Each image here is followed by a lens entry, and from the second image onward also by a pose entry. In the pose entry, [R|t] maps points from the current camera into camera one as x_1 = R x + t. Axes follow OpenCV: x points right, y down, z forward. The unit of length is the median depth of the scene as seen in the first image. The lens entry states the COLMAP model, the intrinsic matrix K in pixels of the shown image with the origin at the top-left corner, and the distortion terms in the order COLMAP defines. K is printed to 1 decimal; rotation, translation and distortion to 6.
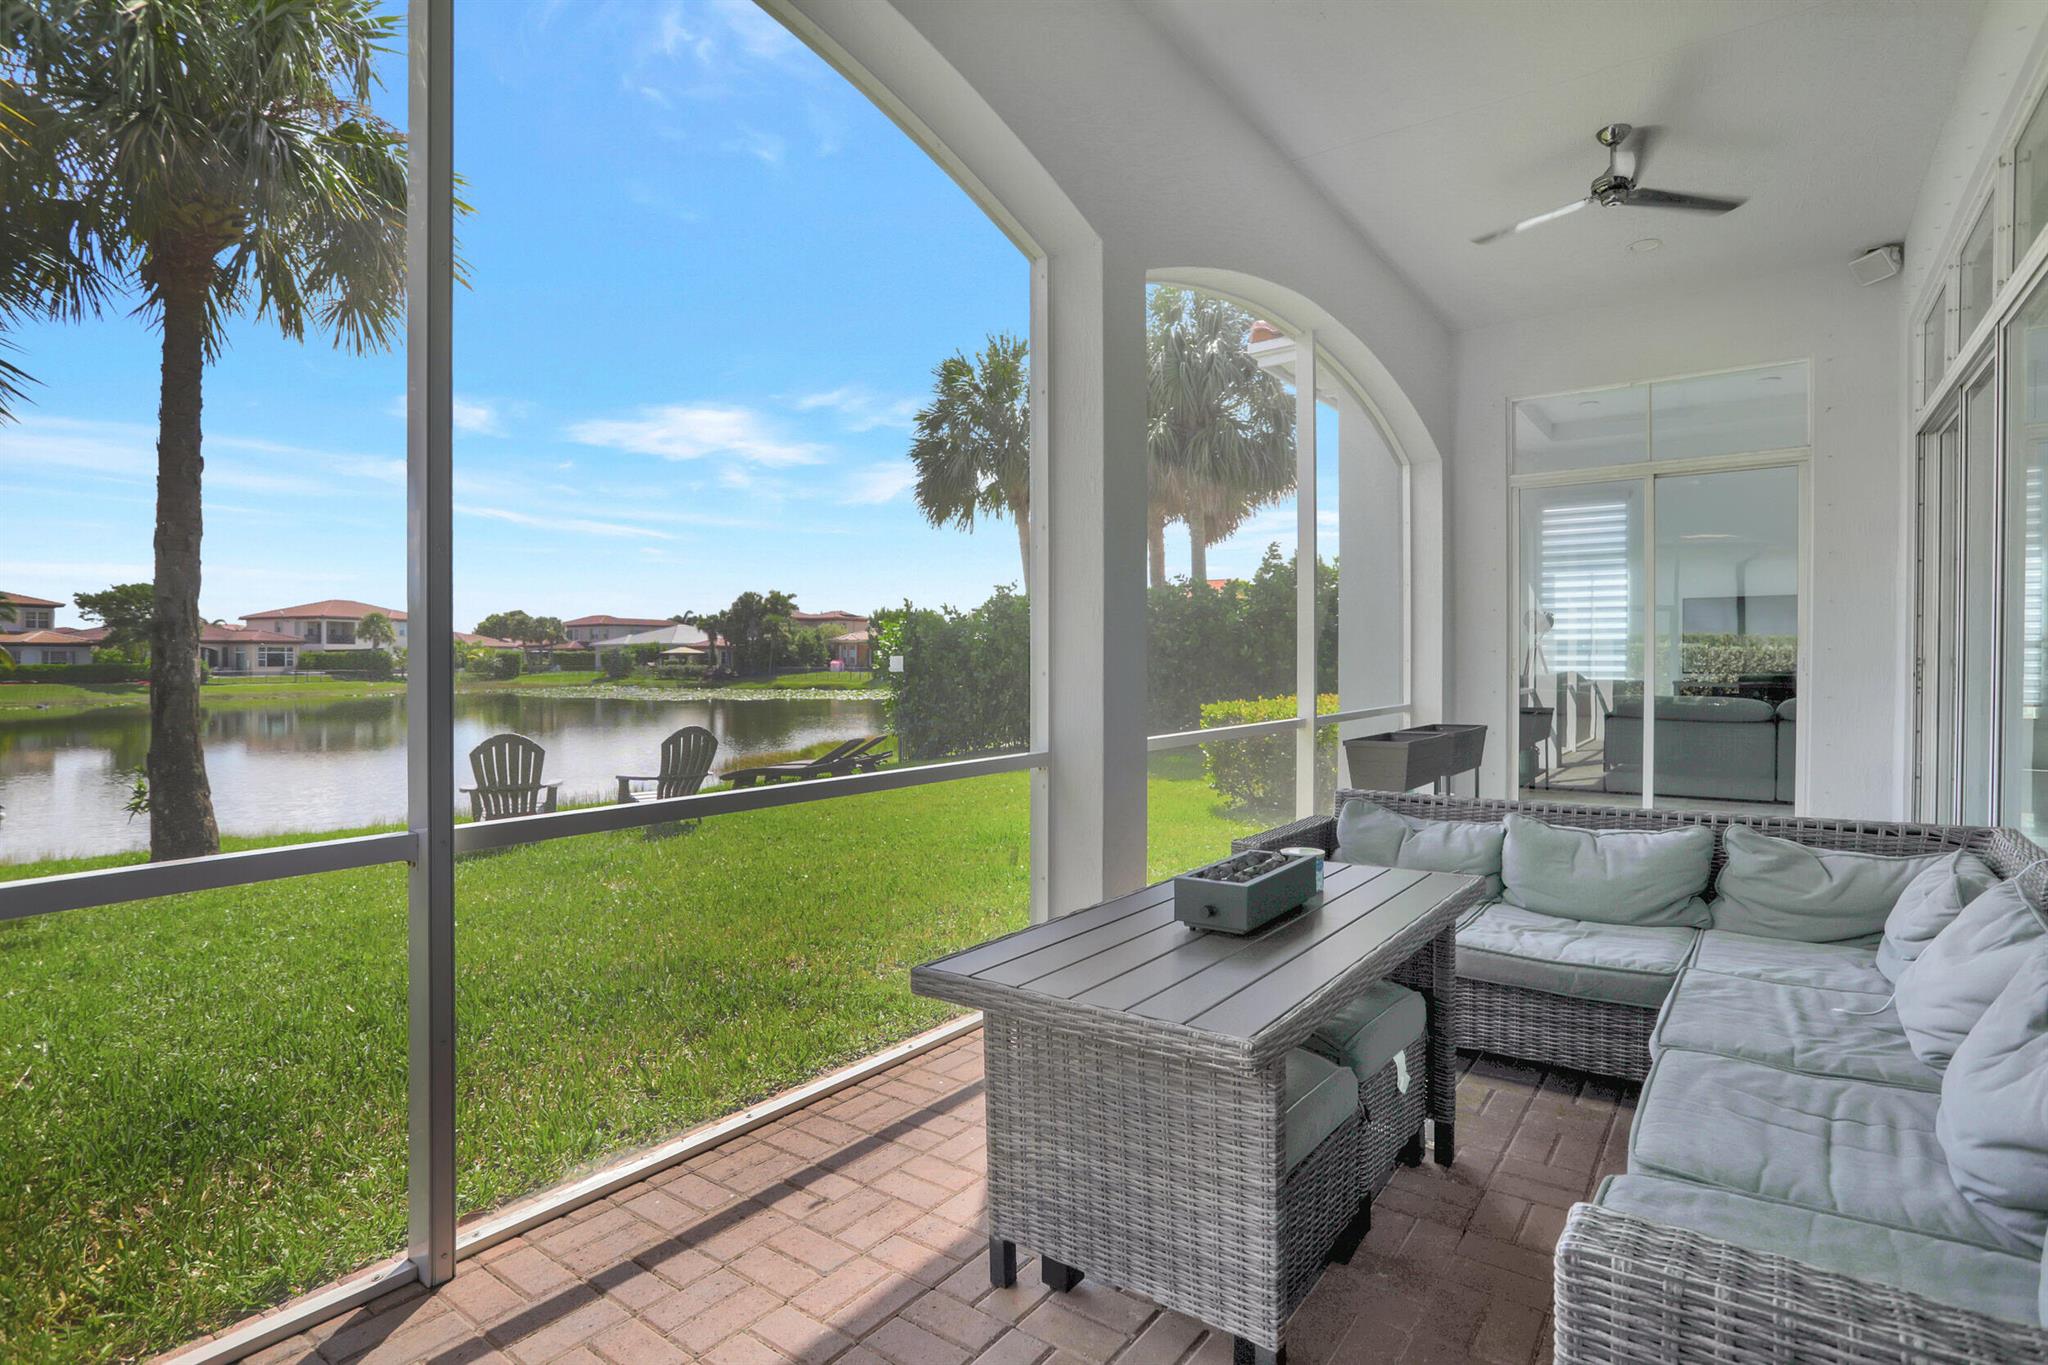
lens RADIAL K [[1015.0, 0, 1044.4], [0, 1015.0, 663.9], [0, 0, 1]] dist [-0.047911, 0.020683]
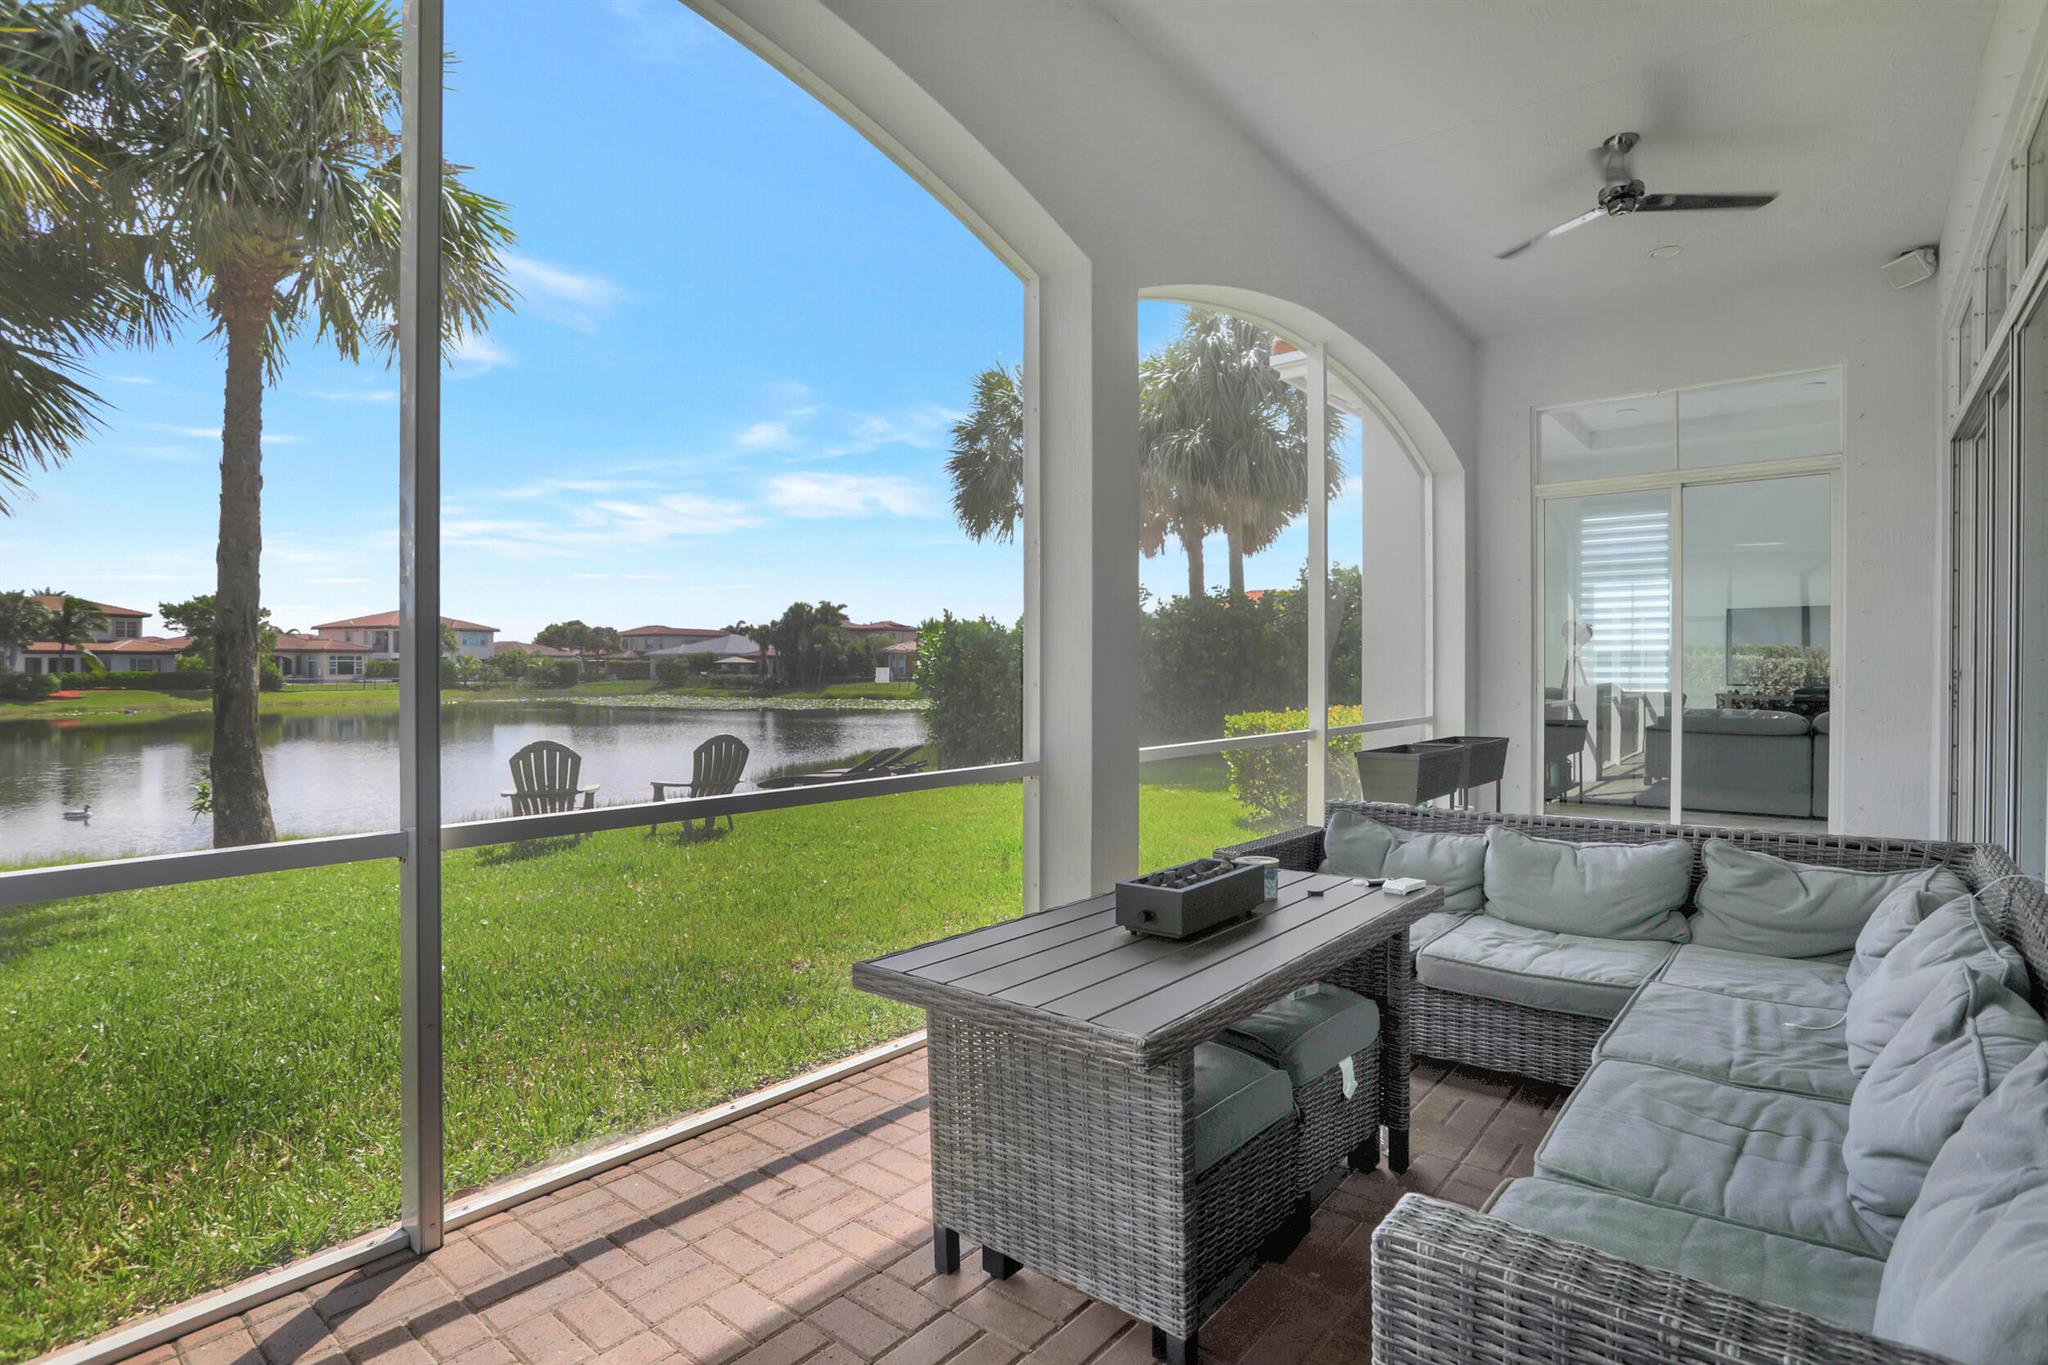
lens RADIAL K [[1015.0, 0, 1040.6], [0, 1015.0, 673.1], [0, 0, 1]] dist [-0.047911, 0.020683]
pose [[0.998632, 0.002979, -0.052213, 0.042601], [-0.003032, 0.999995, -0.000931, -0.000742], [0.052210, 0.001088, 0.998636, -0.015104]]
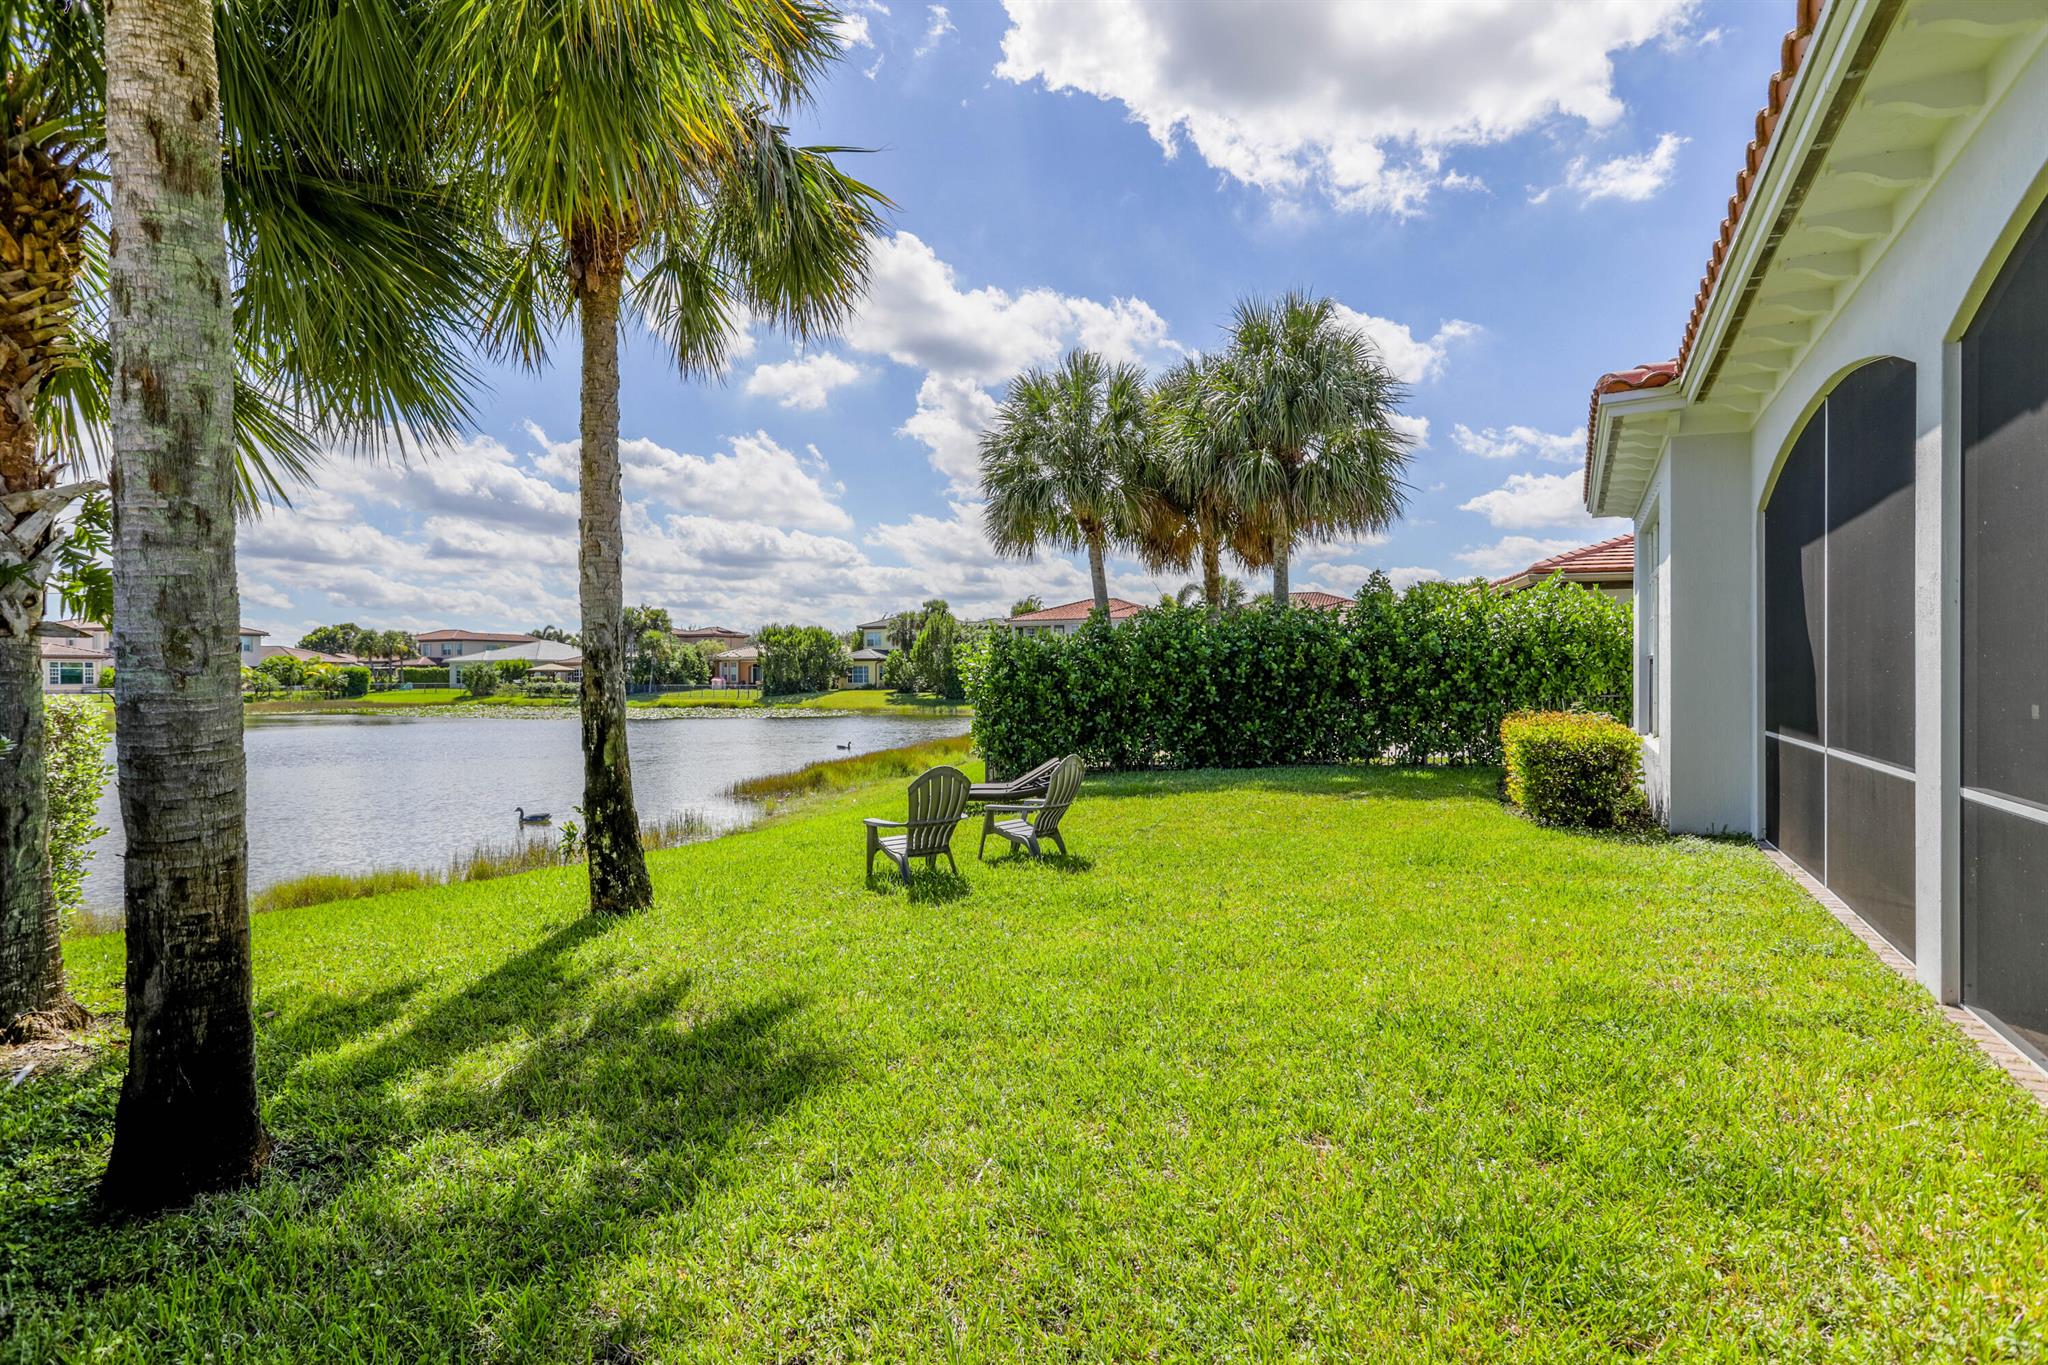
lens RADIAL K [[1015.0, 0, 1022.6], [0, 1015.0, 674.3], [0, 0, 1]] dist [-0.047911, 0.020683]
pose [[0.991391, 0.000279, 0.130931, -0.898514], [0.000476, 0.999983, -0.005734, -0.020707], [-0.130930, 0.005747, 0.991375, -0.055868]]
